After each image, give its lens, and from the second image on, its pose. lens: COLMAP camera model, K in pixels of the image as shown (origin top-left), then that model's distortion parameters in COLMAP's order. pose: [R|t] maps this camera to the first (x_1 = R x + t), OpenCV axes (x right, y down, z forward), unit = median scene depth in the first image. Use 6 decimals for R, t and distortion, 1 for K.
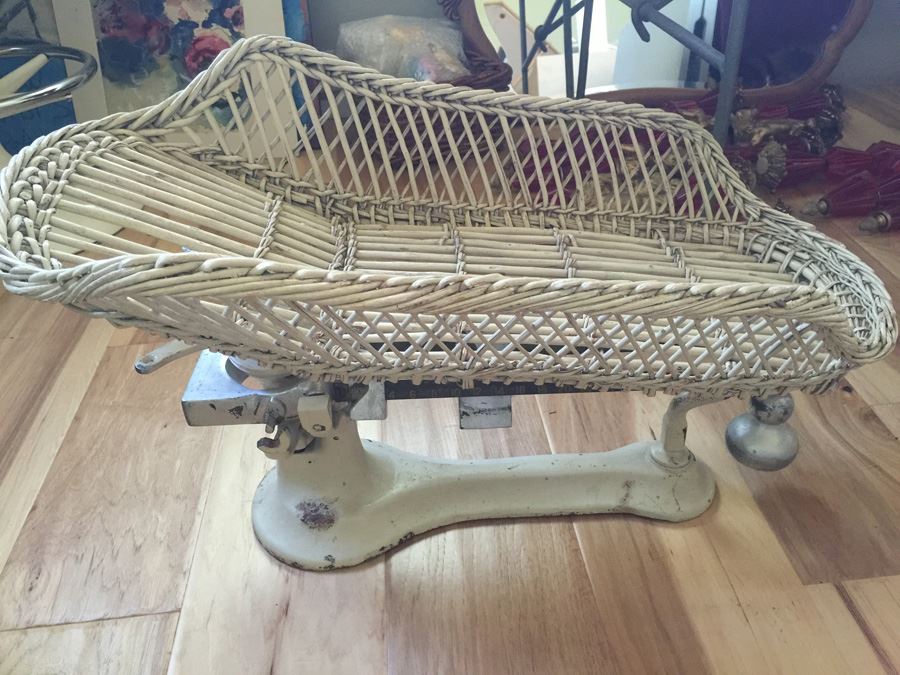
lens RADIAL K [[651.4, 0, 448.4], [0, 651.4, 330.9], [0, 0, 1]] dist [0.008973, 0.002549]
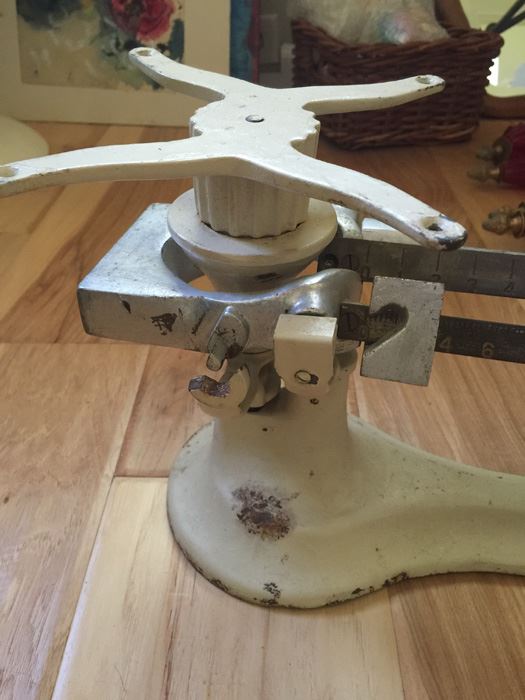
lens RADIAL K [[506.7, 0, 264.9], [0, 506.7, 349.9], [0, 0, 1]] dist [0.008973, 0.002549]
pose [[0.970725, 0.177776, -0.161517, -0.148801], [-0.168214, 0.983177, 0.071178, 0.091350], [0.171453, -0.041925, 0.984300, 0.524760]]
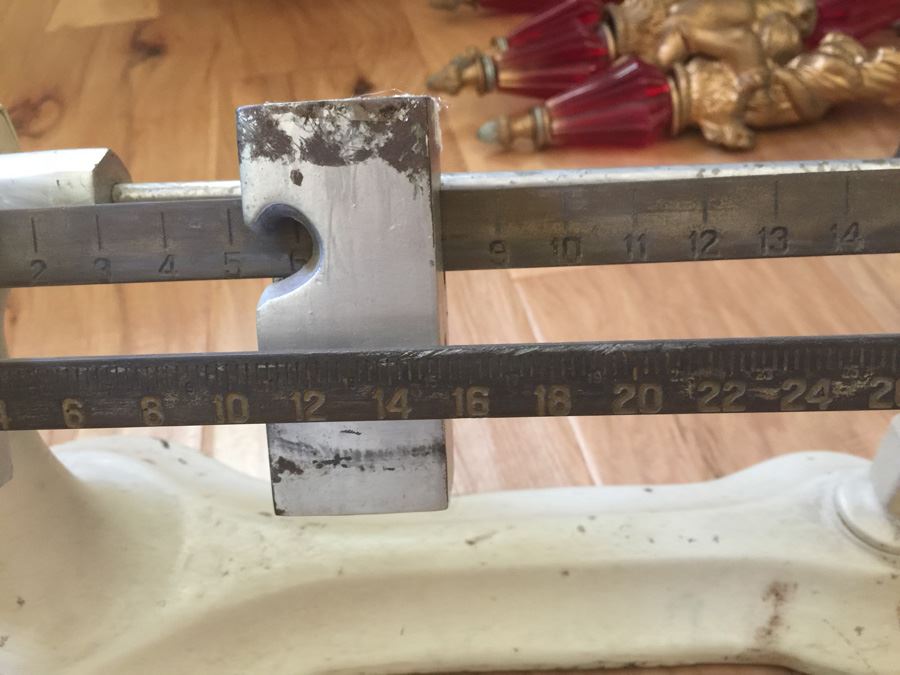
lens RADIAL K [[651.4, 0, 449.2], [0, 651.4, 341.0], [0, 0, 1]] dist [0.008973, 0.002549]
pose [[0.999121, 0.006079, -0.041467, 0.102639], [0.002222, 0.980348, 0.197263, 0.014685], [0.041852, -0.197181, 0.979473, 0.685420]]
